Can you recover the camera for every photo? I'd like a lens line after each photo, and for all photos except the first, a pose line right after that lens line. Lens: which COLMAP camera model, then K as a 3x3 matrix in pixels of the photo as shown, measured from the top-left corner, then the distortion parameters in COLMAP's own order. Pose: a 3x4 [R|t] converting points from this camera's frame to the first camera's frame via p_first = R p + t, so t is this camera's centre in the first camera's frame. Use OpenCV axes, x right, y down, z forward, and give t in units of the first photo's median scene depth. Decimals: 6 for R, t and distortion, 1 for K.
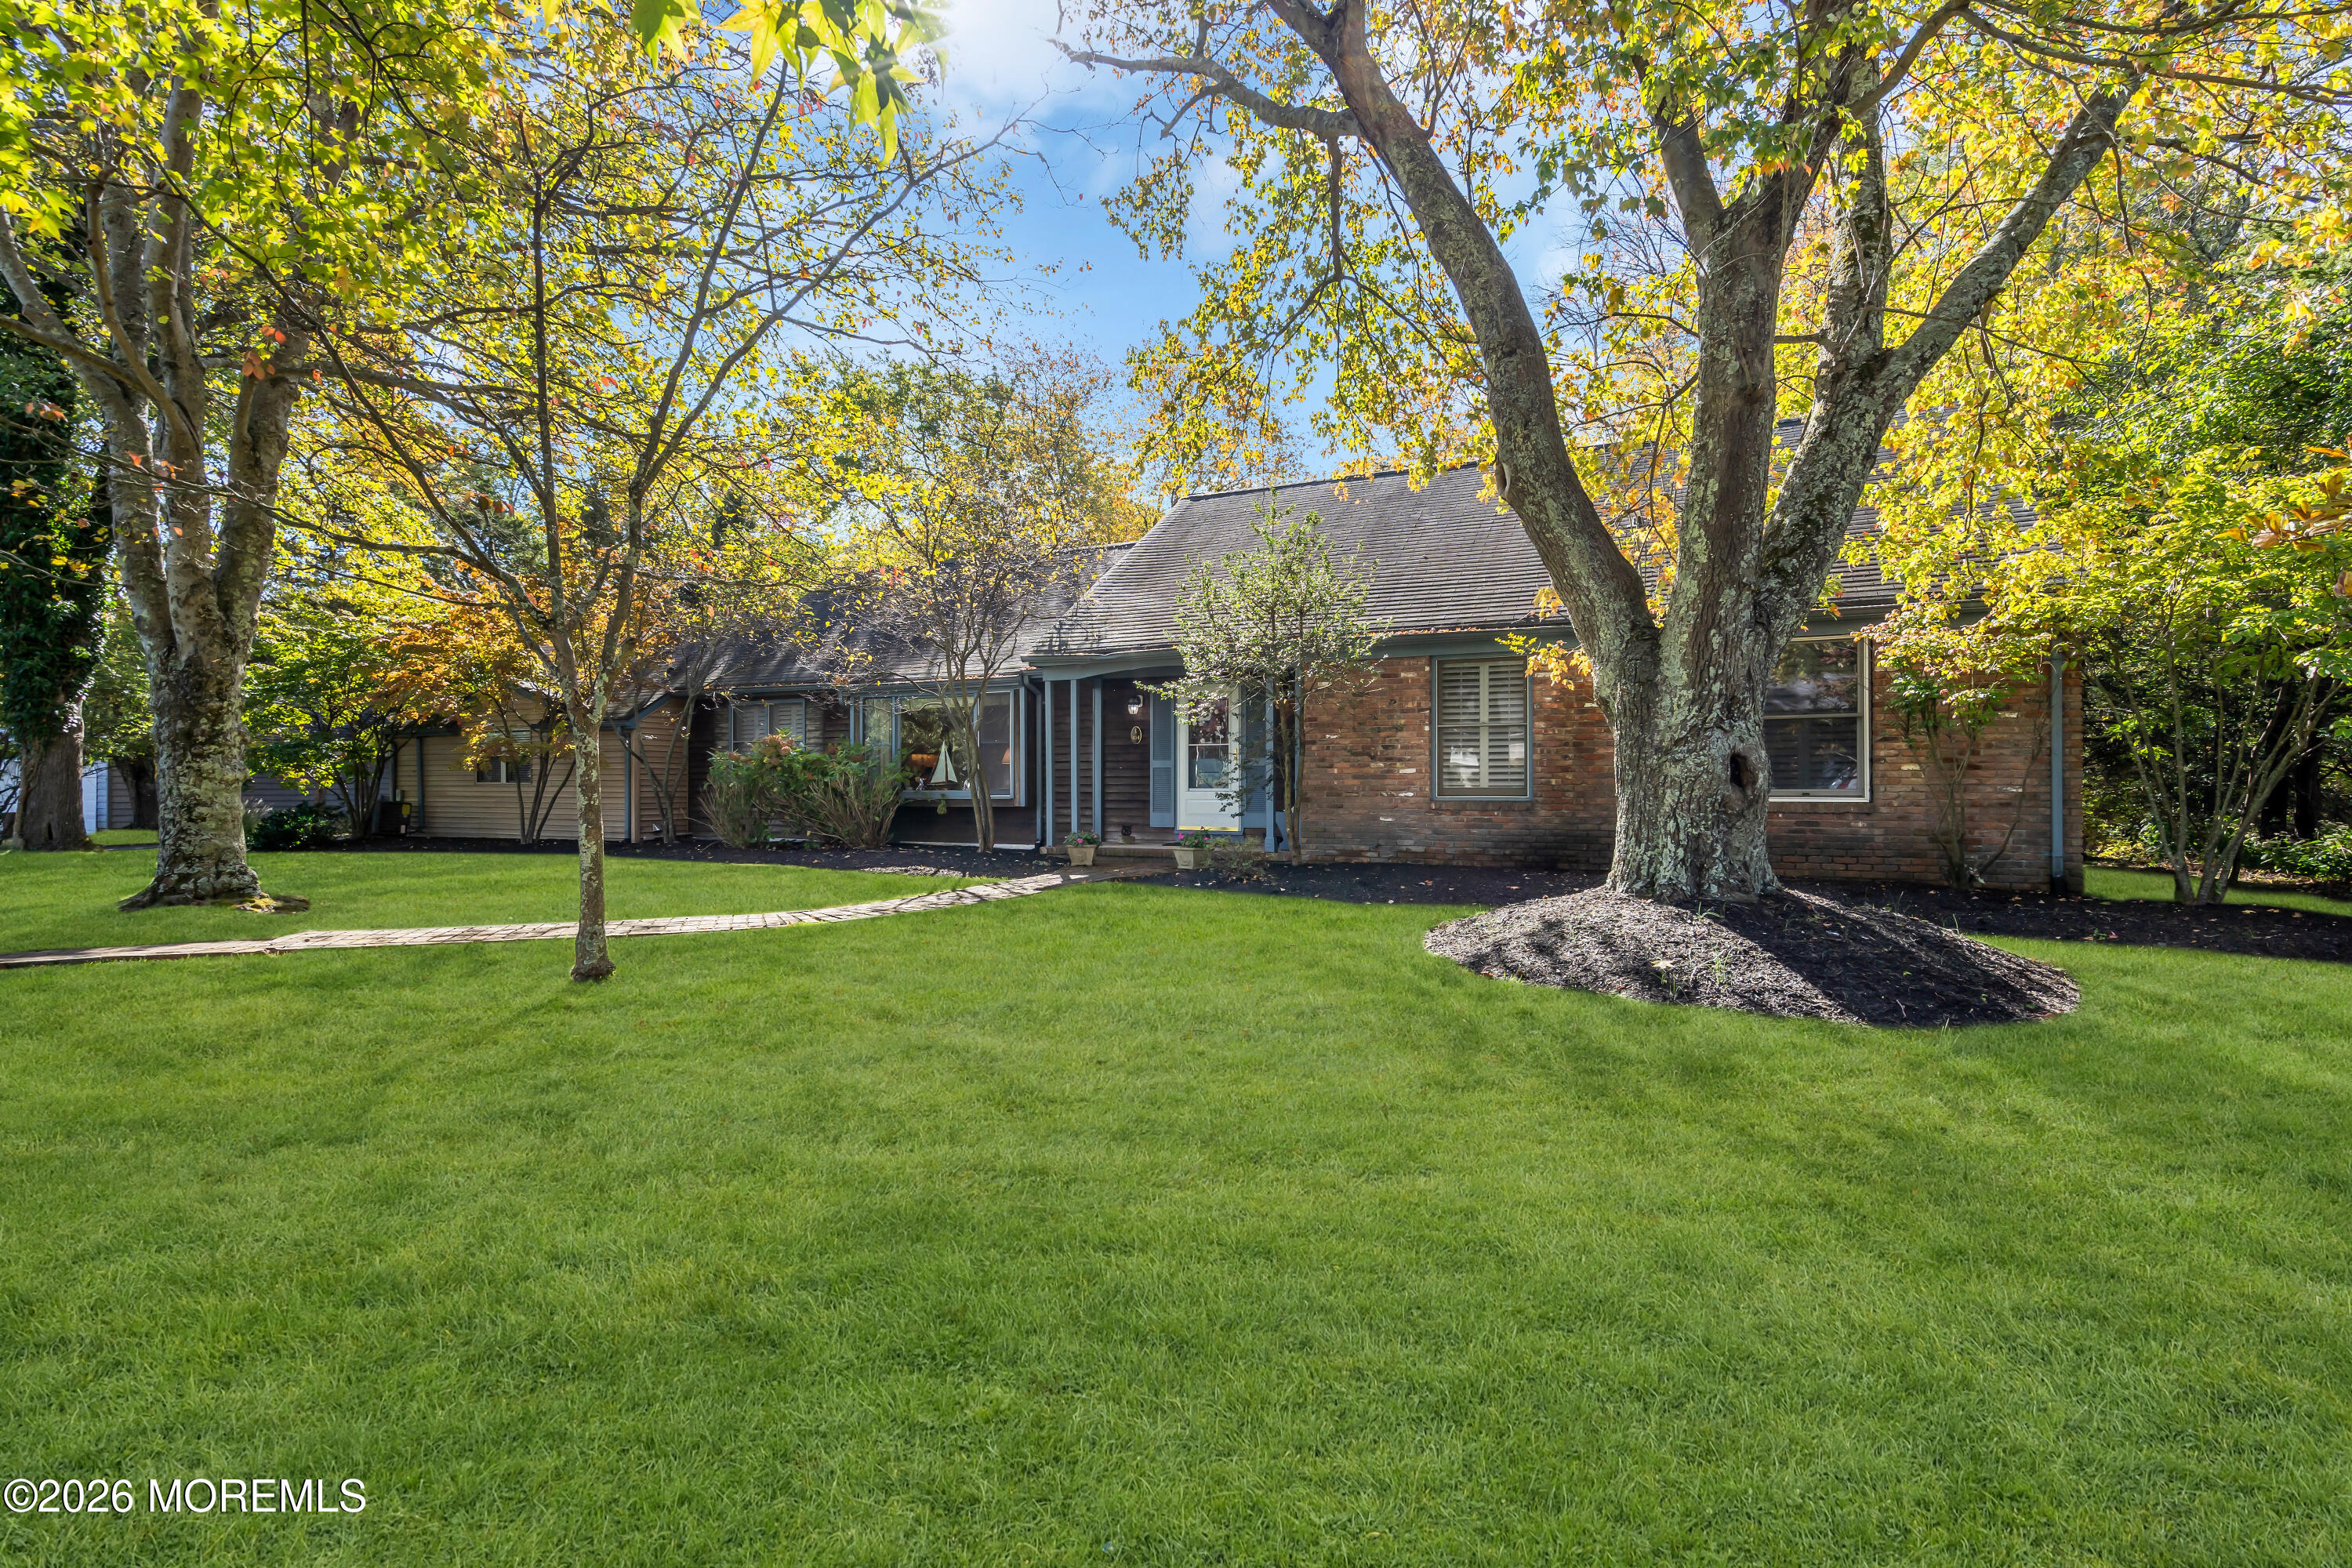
lens RADIAL K [[1064.2, 0, 1195.5], [0, 1064.2, 803.3], [0, 0, 1]] dist [-0.002267, 0.001831]
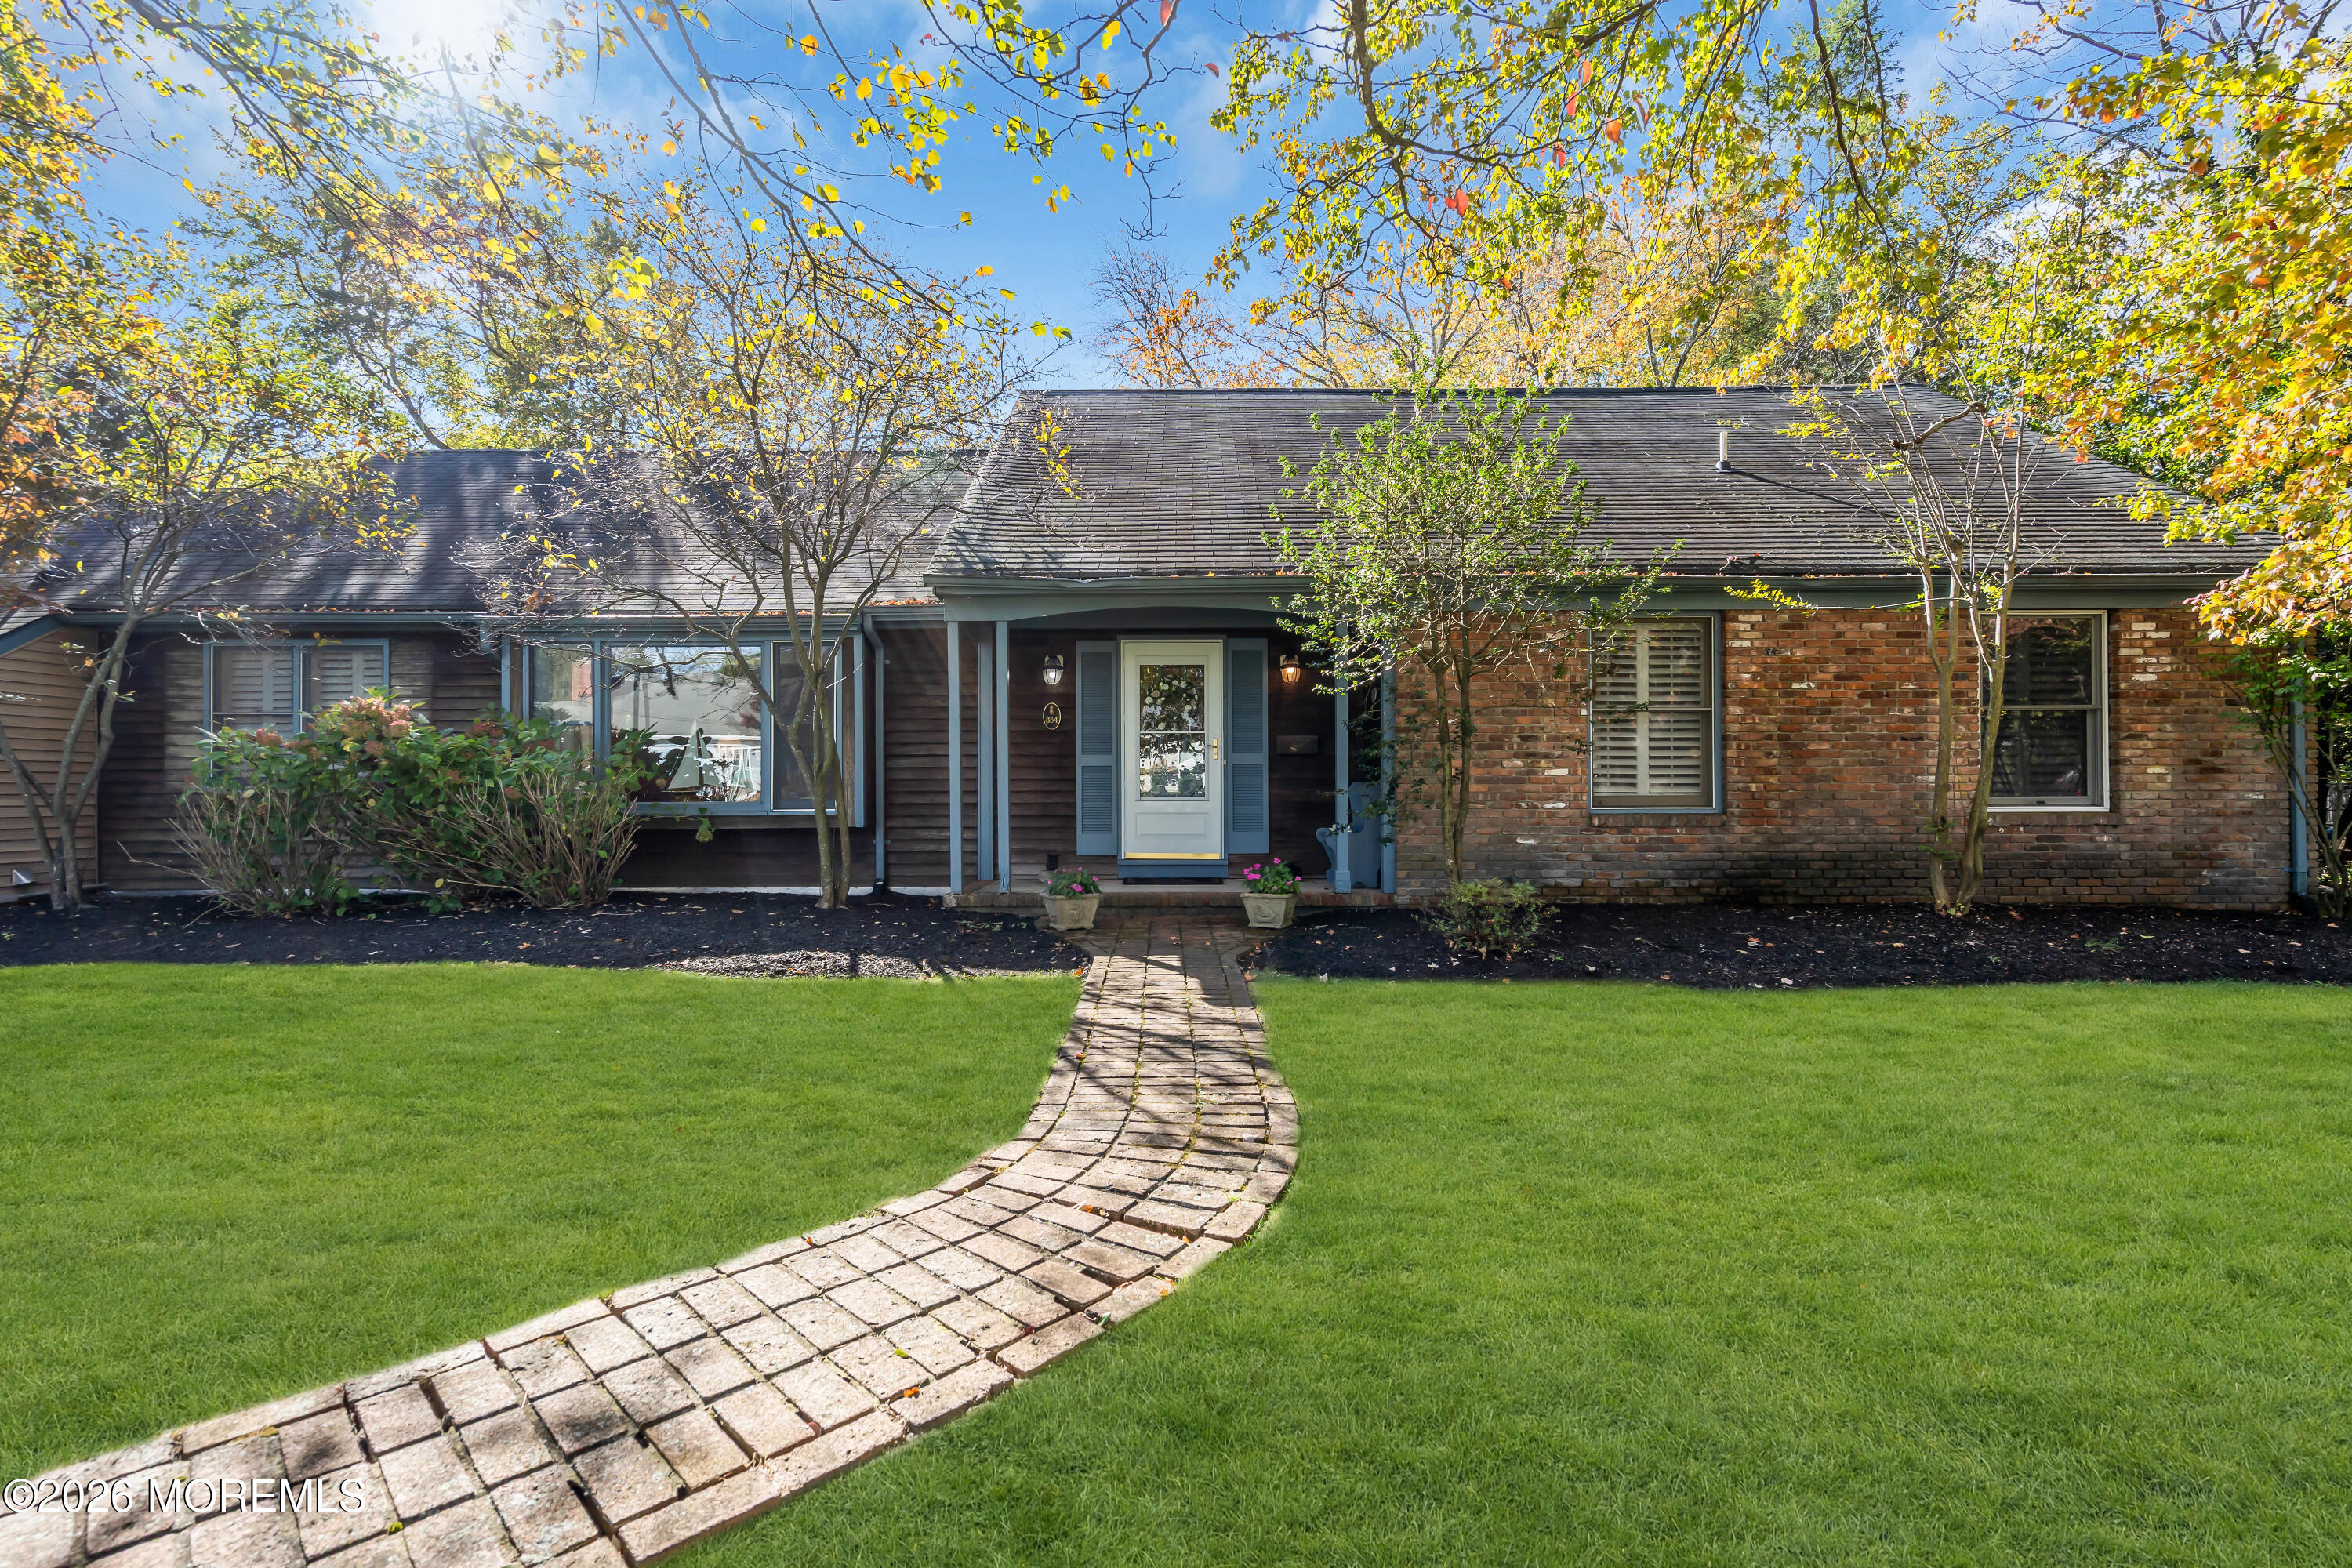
lens RADIAL K [[1064.2, 0, 1175.0], [0, 1064.2, 792.9], [0, 0, 1]] dist [-0.002267, 0.001831]
pose [[0.911143, -0.001921, 0.412086, -0.274586], [0.008029, 0.999882, -0.013092, -0.008018], [-0.412012, 0.015237, 0.911051, 0.394633]]
